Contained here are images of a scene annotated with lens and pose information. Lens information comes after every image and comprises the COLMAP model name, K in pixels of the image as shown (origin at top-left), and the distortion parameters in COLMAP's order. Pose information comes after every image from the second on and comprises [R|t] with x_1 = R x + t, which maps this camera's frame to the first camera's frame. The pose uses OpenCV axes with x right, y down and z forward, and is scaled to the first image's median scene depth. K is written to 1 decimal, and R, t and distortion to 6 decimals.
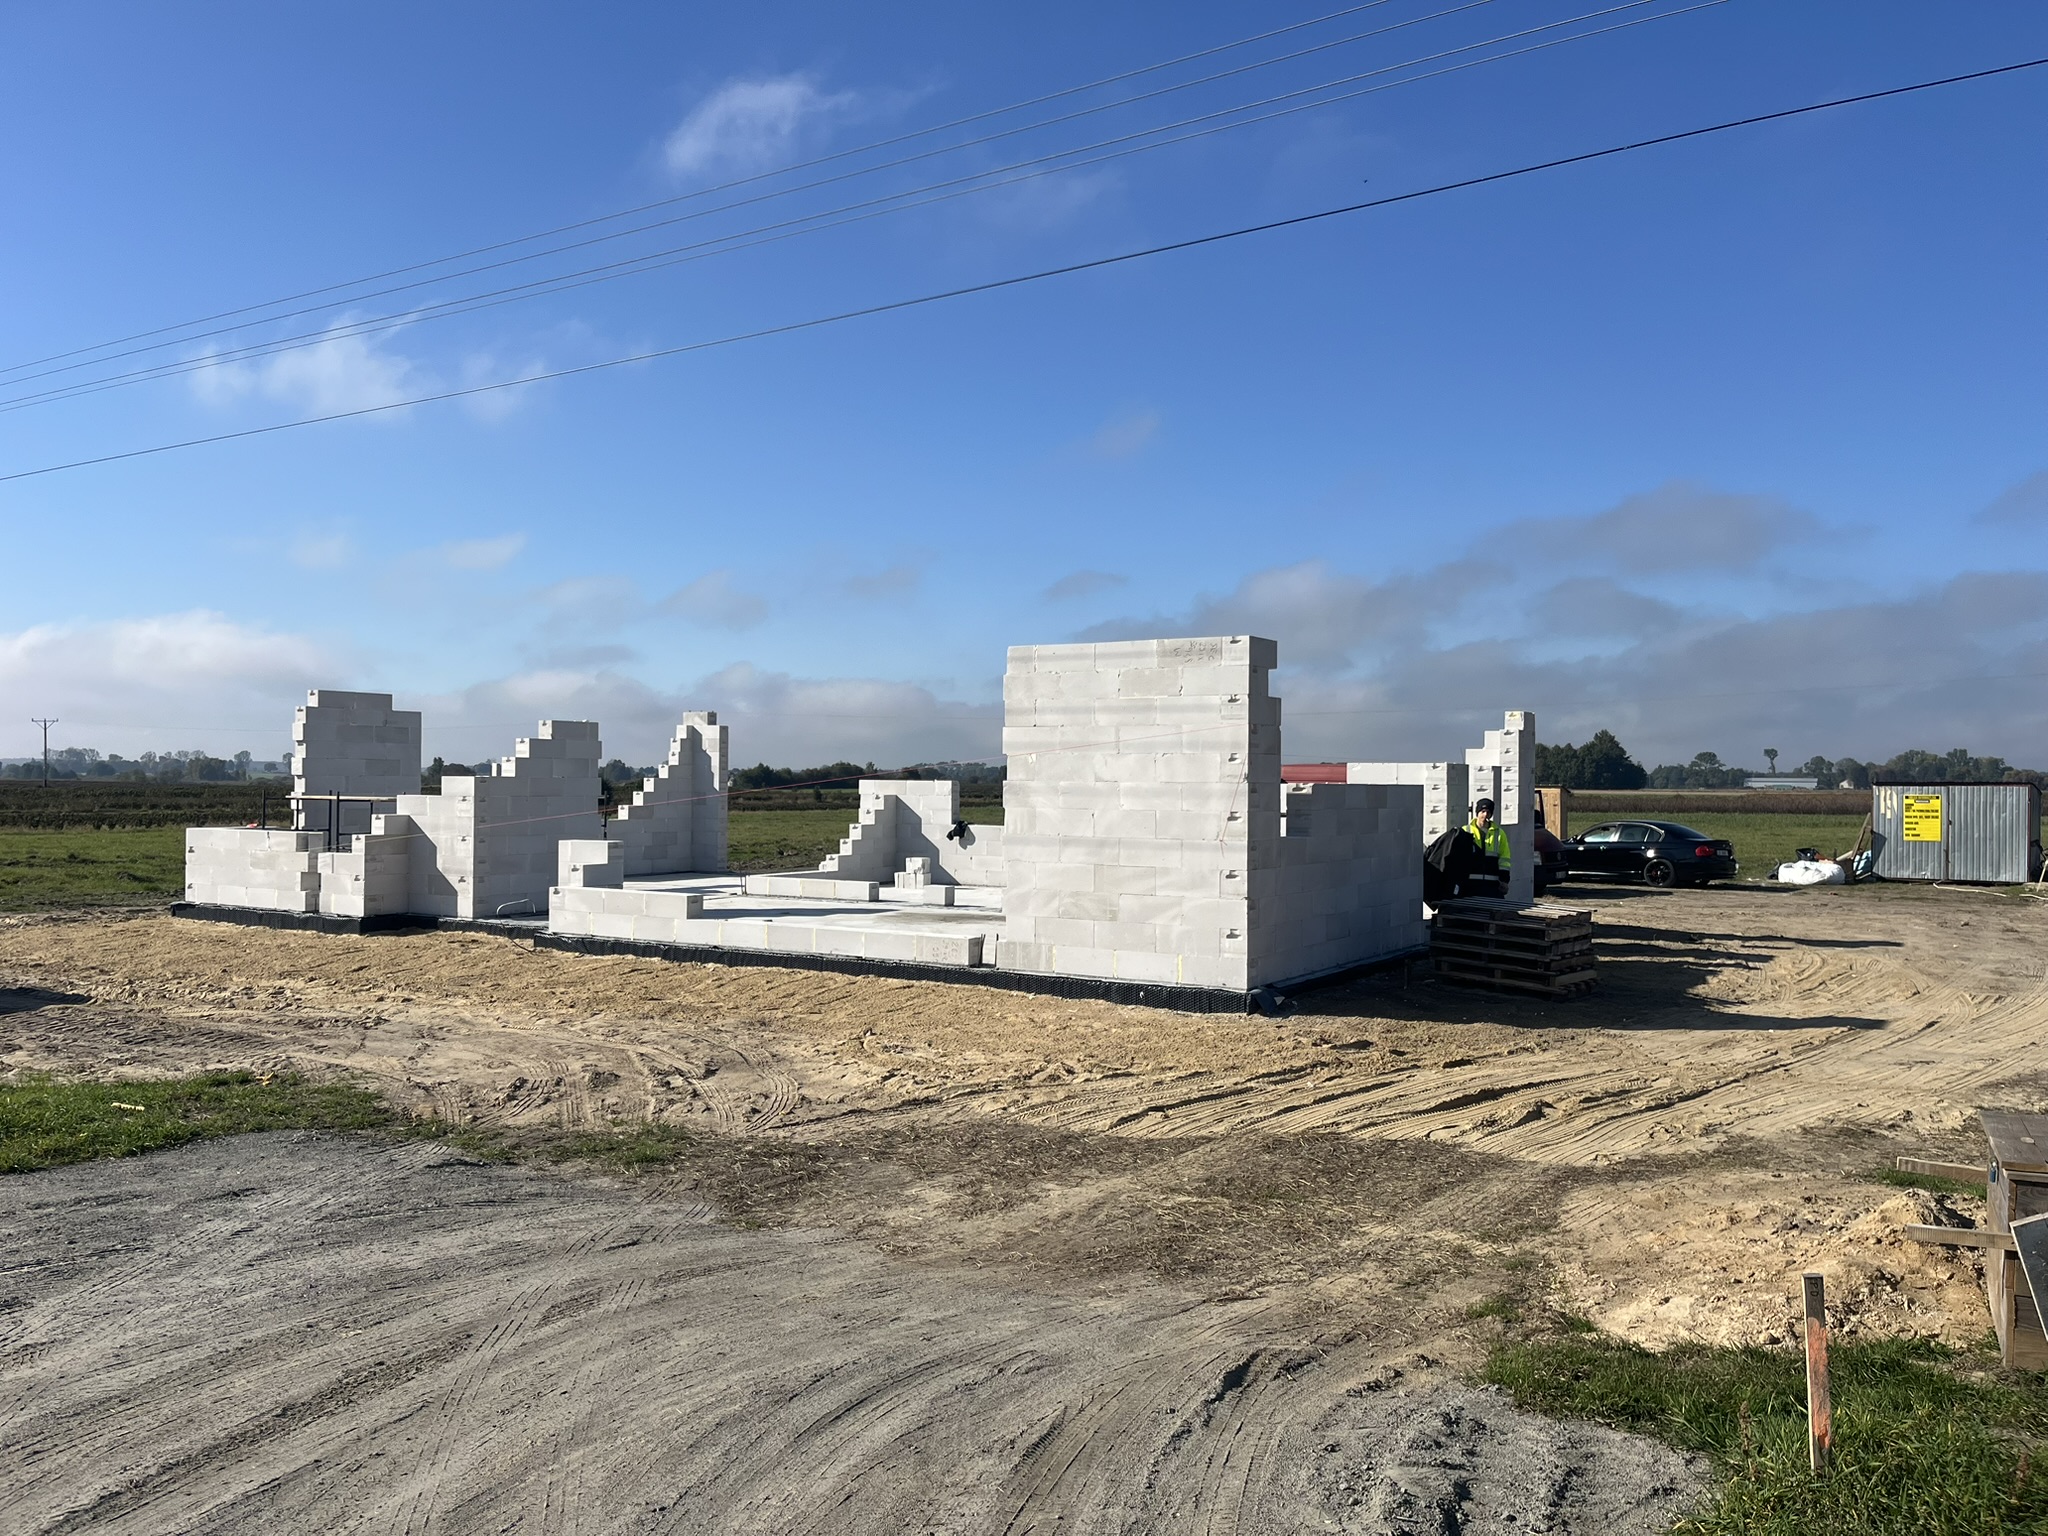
lens RADIAL K [[1527.7, 0, 1024.0], [0, 1527.7, 768.0], [0, 0, 1]] dist [0.030552, -0.030373]
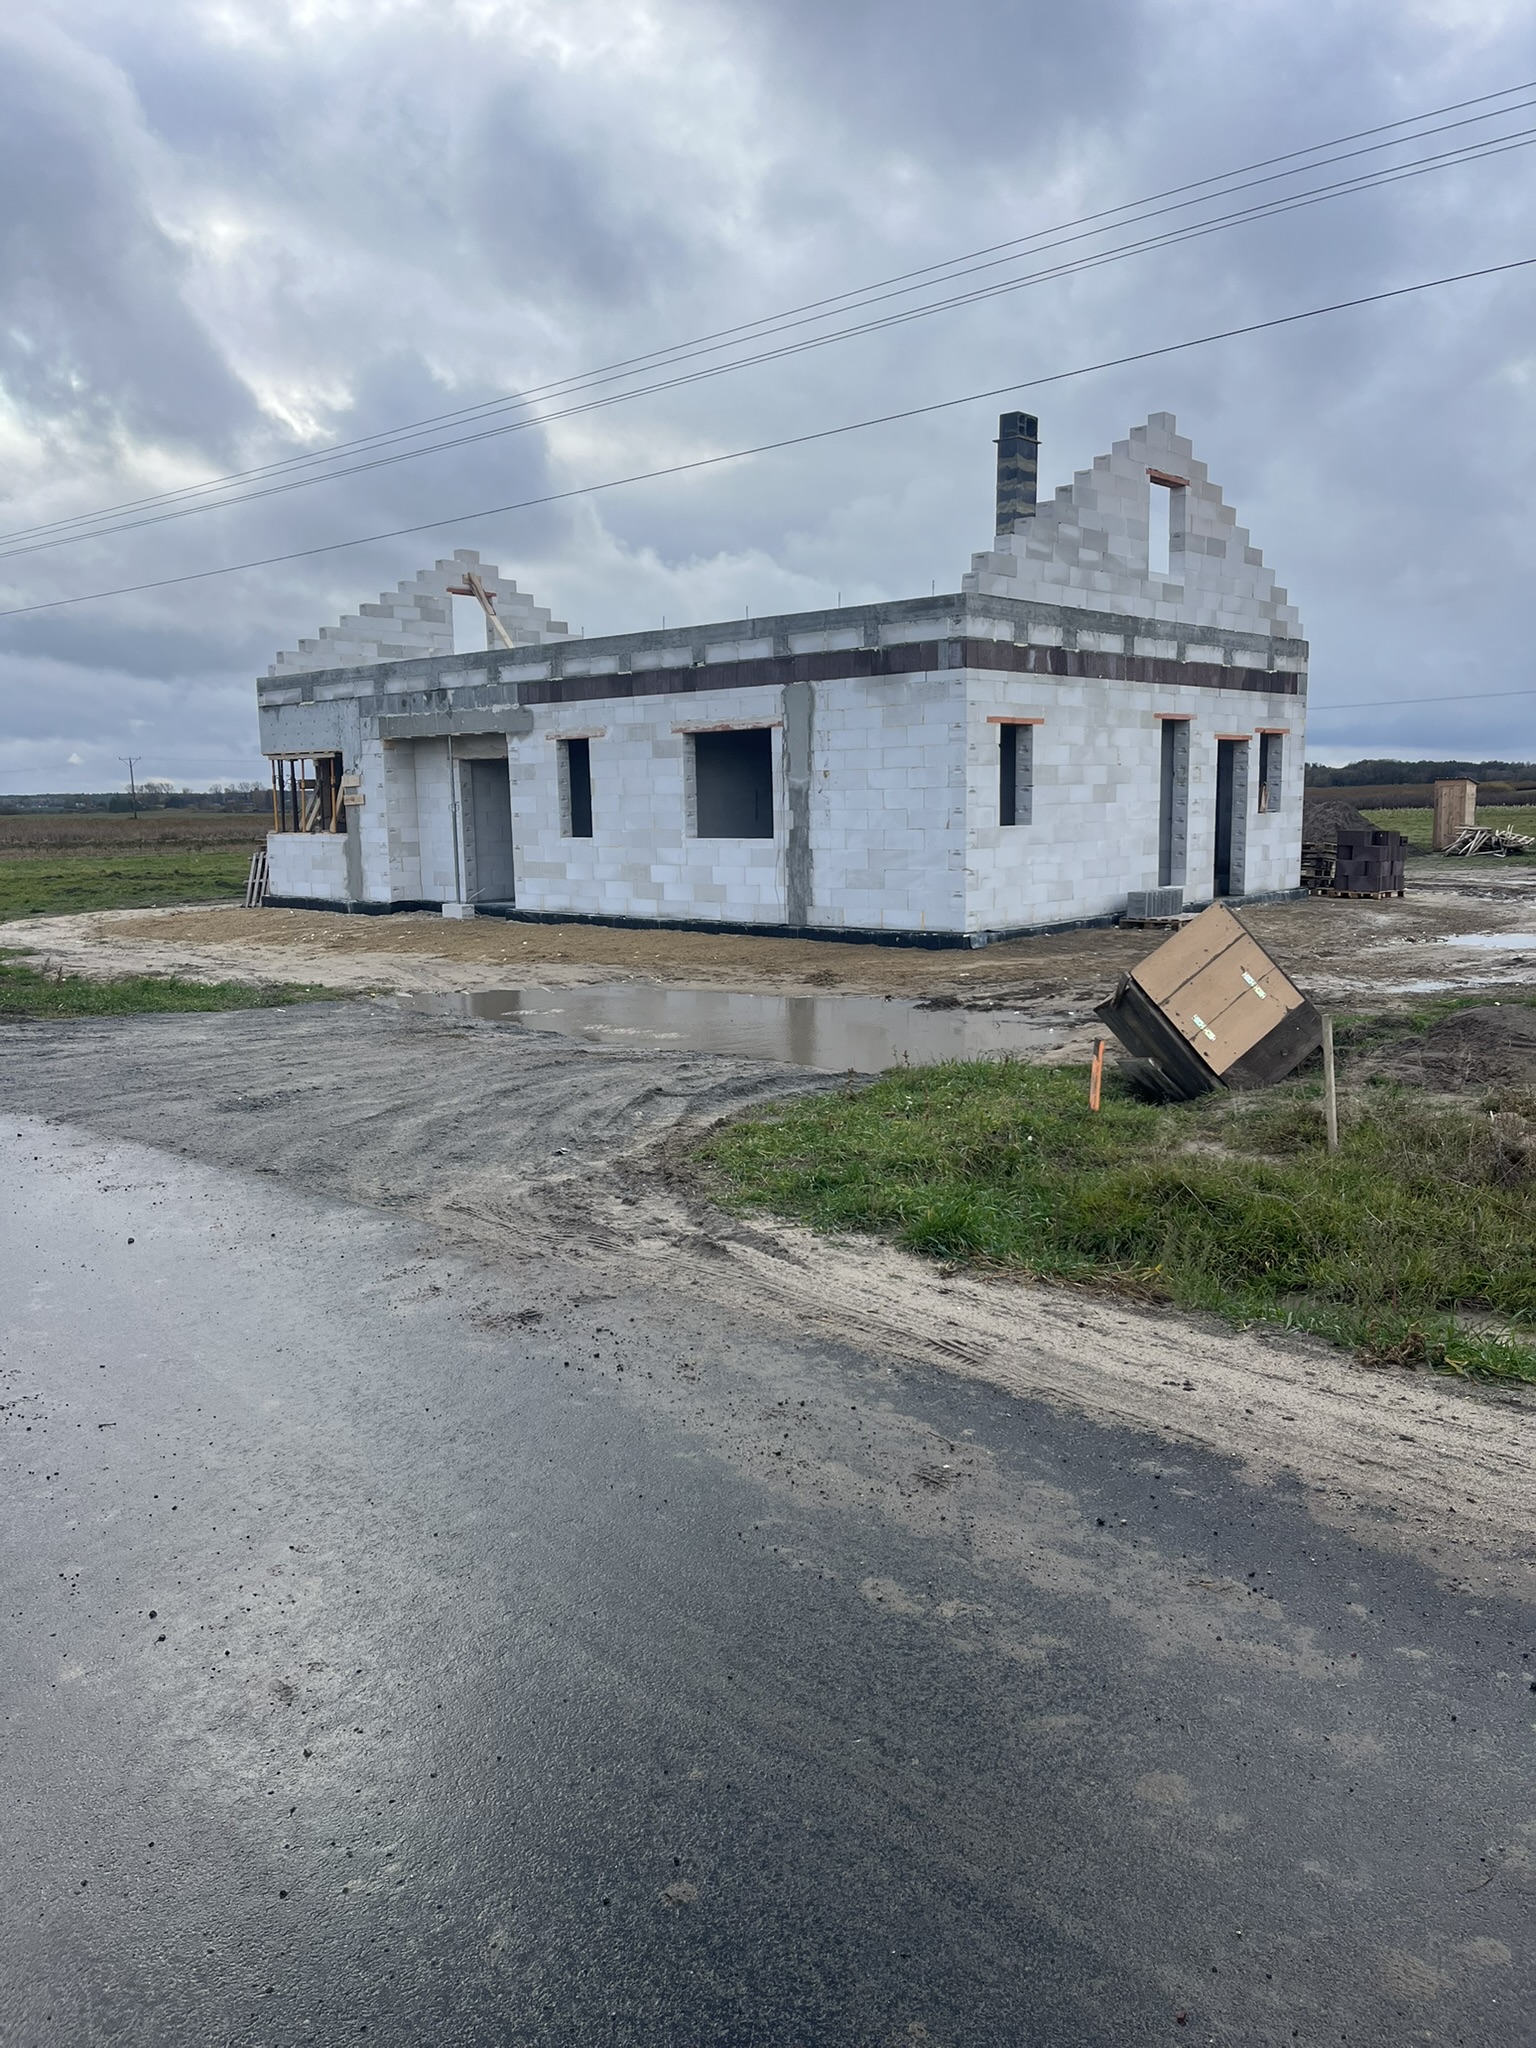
lens RADIAL K [[1508.6, 0, 768.0], [0, 1508.6, 1024.0], [0, 0, 1]] dist [0.084605, -0.111660]
pose [[0.984709, -0.000695, -0.174205, 0.264264], [0.028306, 0.987341, 0.156067, 0.002716], [0.171891, -0.158612, 0.972263, -0.542129]]
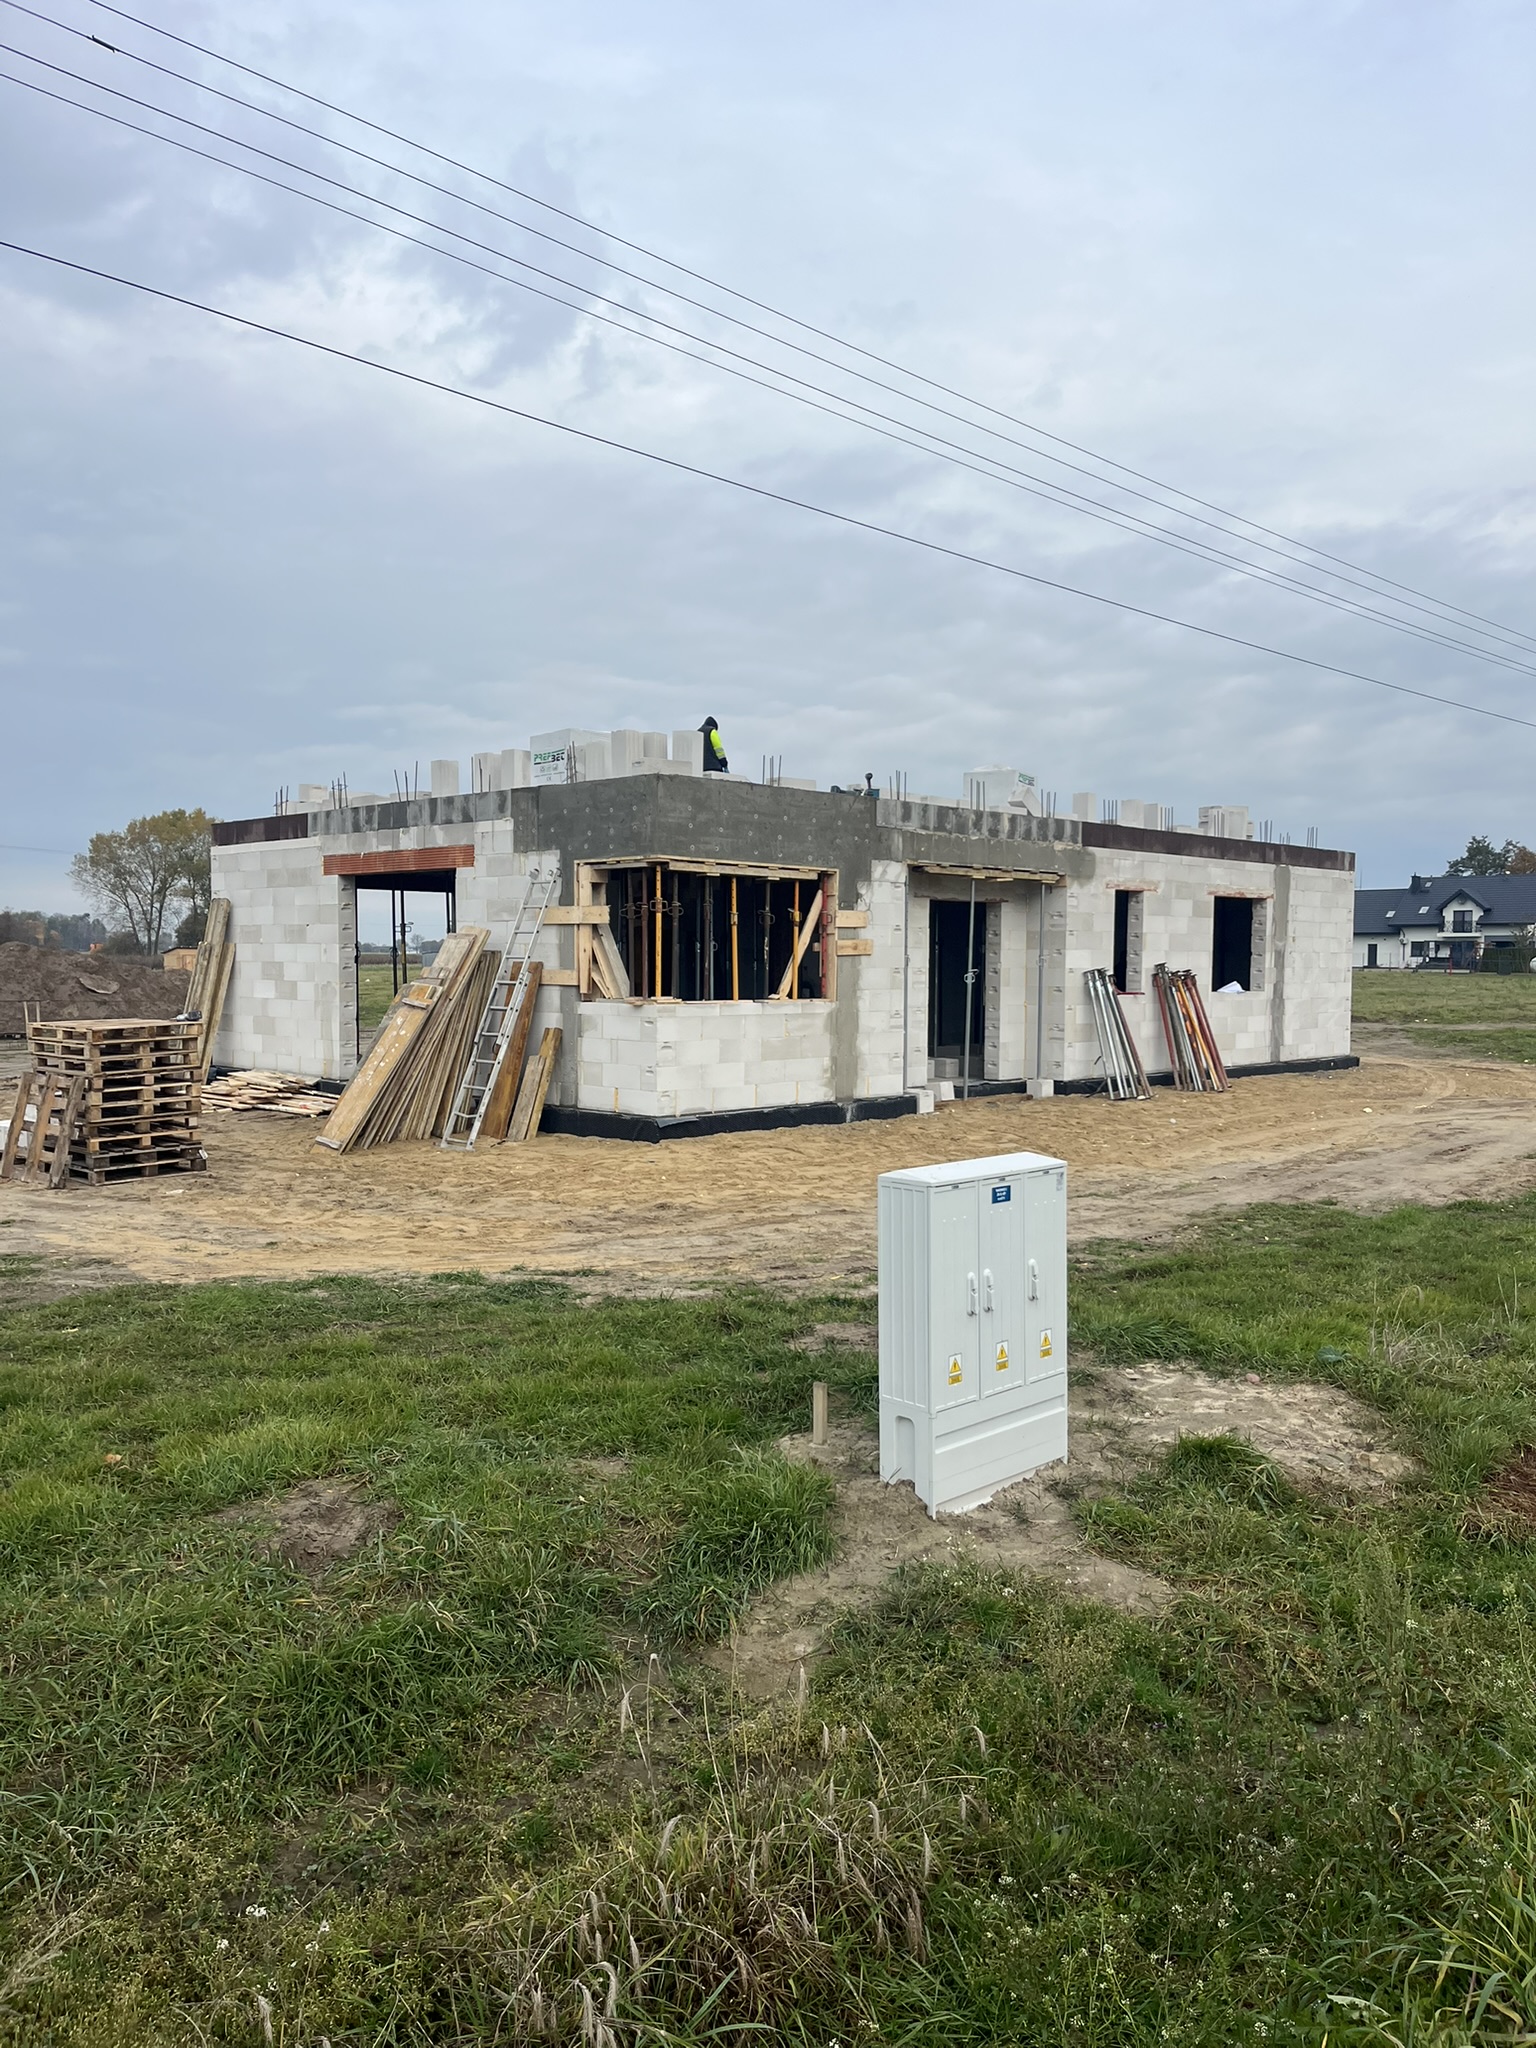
lens RADIAL K [[1508.6, 0, 768.0], [0, 1508.6, 1024.0], [0, 0, 1]] dist [0.084605, -0.111660]
pose [[0.234949, -0.043953, 0.971013, -2.538851], [-0.006451, 0.998885, 0.046776, 0.017501], [-0.971986, -0.017254, 0.234404, 1.614699]]
